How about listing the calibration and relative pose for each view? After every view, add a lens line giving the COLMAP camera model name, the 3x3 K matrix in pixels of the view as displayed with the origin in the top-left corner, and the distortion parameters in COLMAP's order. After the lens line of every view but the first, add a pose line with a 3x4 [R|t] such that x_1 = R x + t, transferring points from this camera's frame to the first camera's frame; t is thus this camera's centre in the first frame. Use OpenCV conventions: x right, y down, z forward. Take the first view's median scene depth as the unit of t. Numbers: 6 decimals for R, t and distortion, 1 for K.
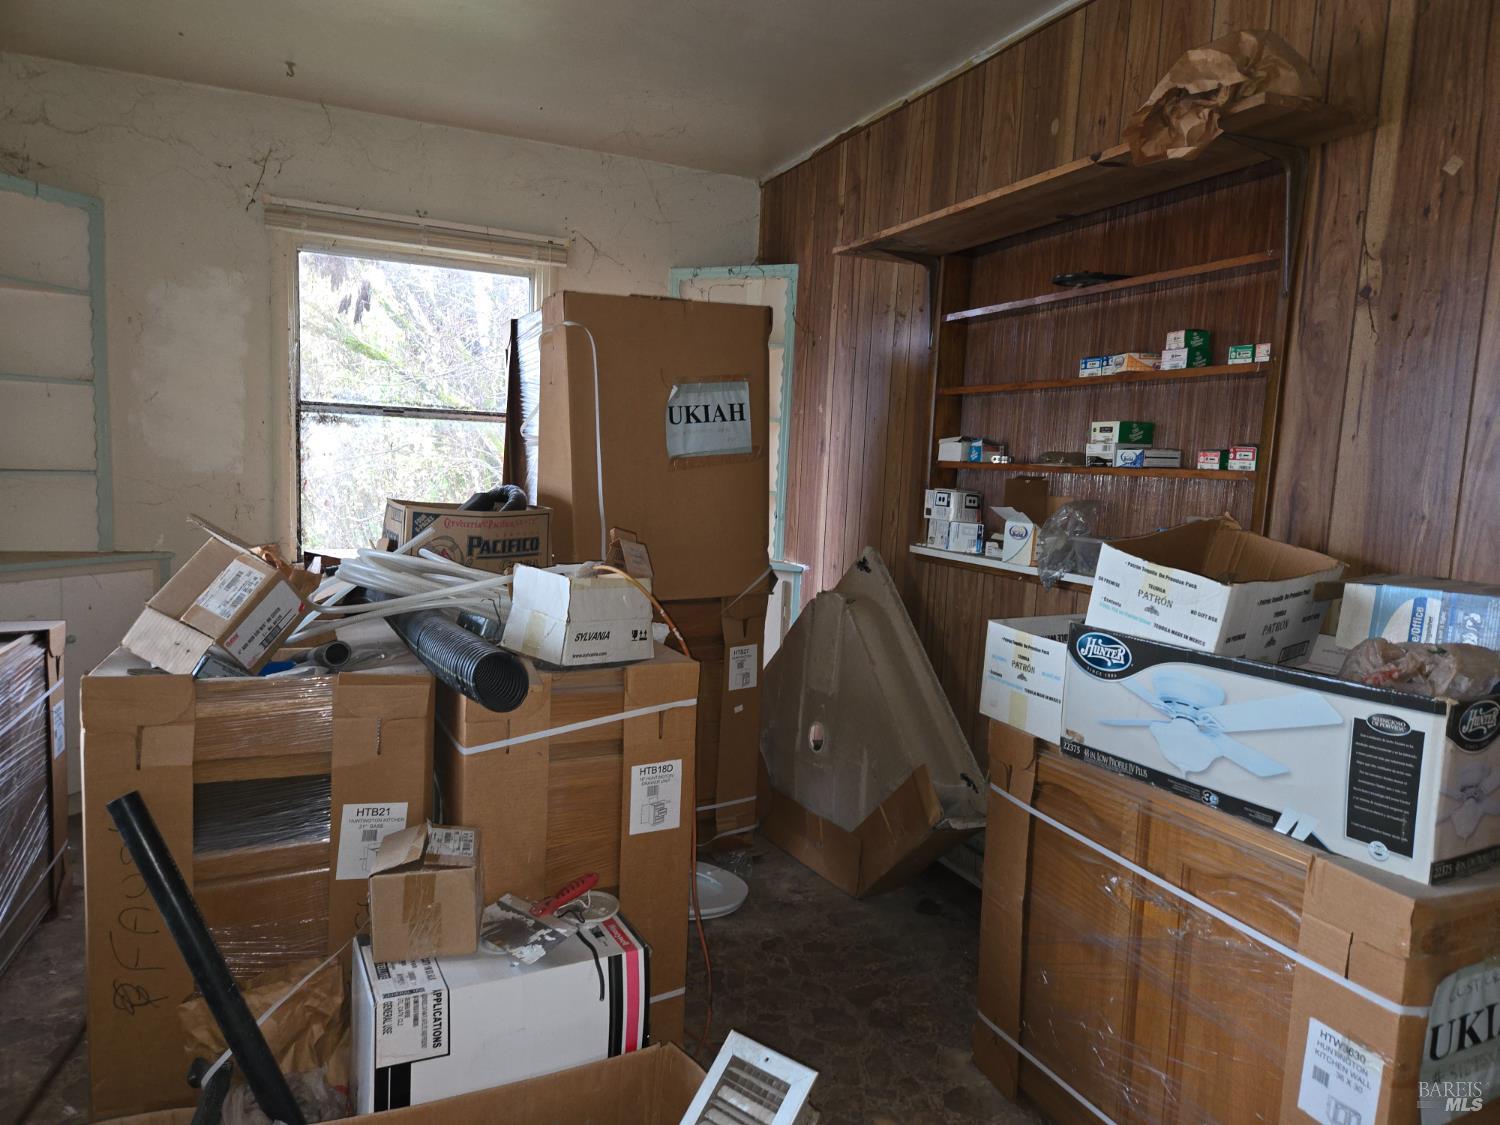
lens RADIAL K [[1004.0, 0, 750.0], [0, 1004.0, 562.5], [0, 0, 1]] dist [-0.001325, -0.000209]
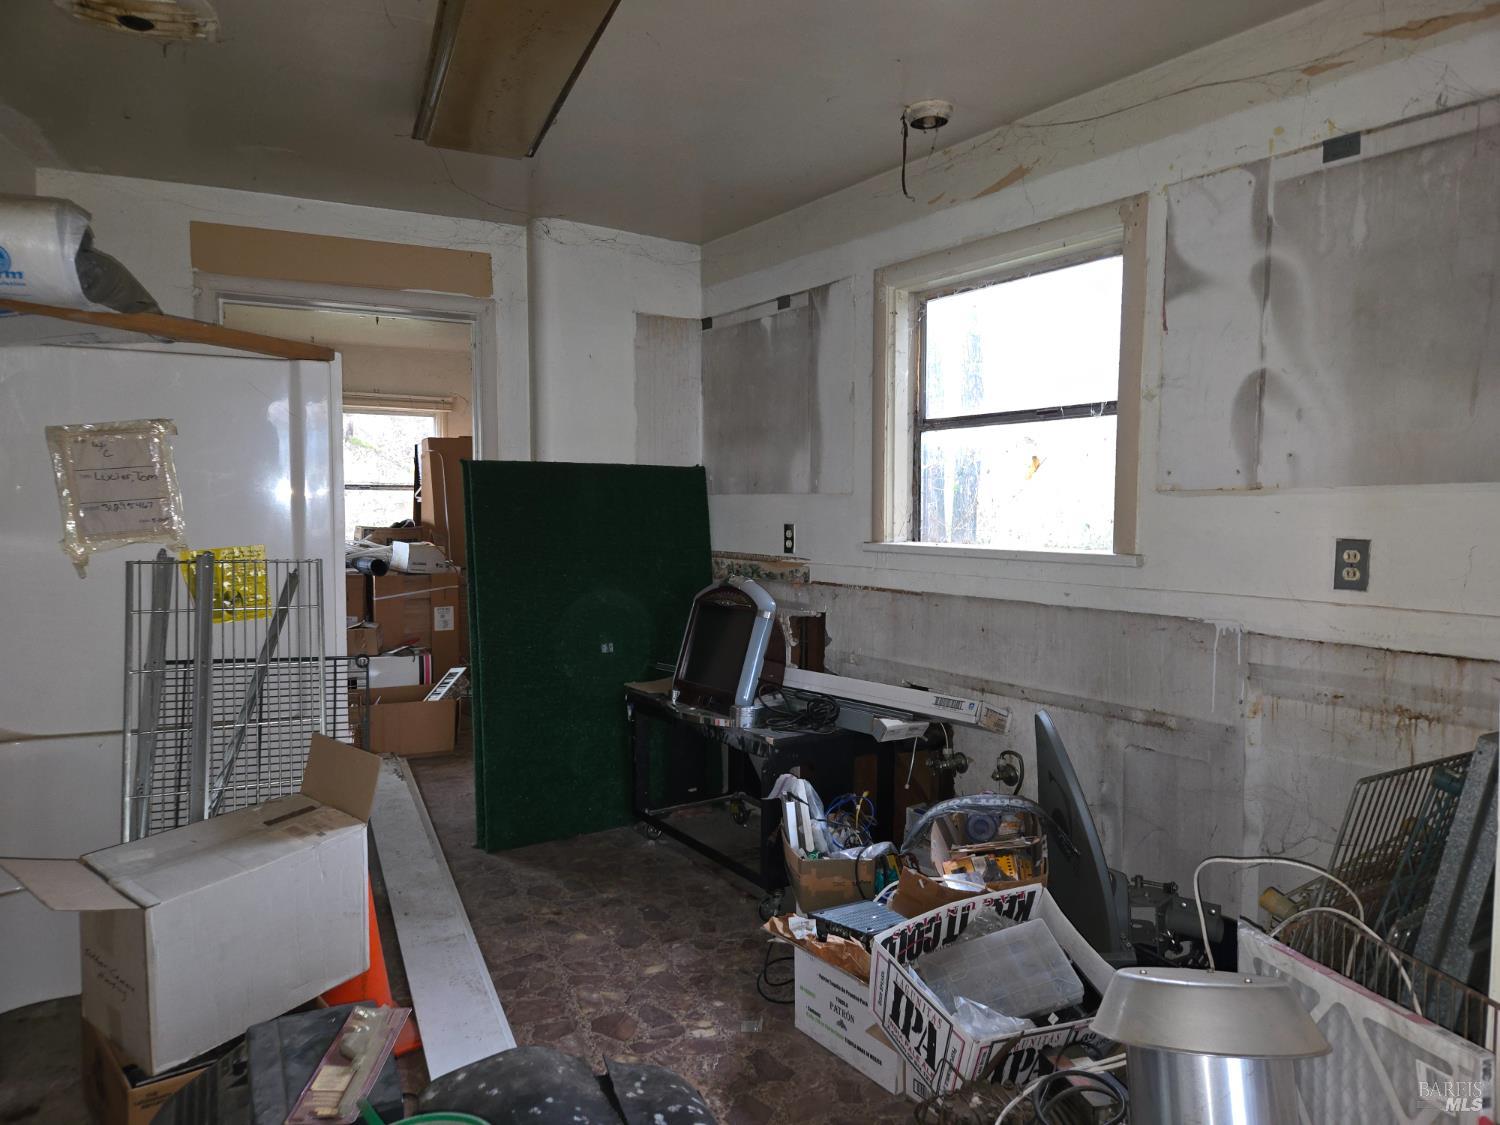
lens RADIAL K [[978.9, 0, 750.0], [0, 978.9, 562.5], [0, 0, 1]] dist [0.003171, 0.000384]
pose [[0.999289, -0.036337, -0.010015, 0.836821], [0.035928, 0.998615, -0.038427, 0.209442], [0.011397, 0.038040, 0.999211, -1.870054]]
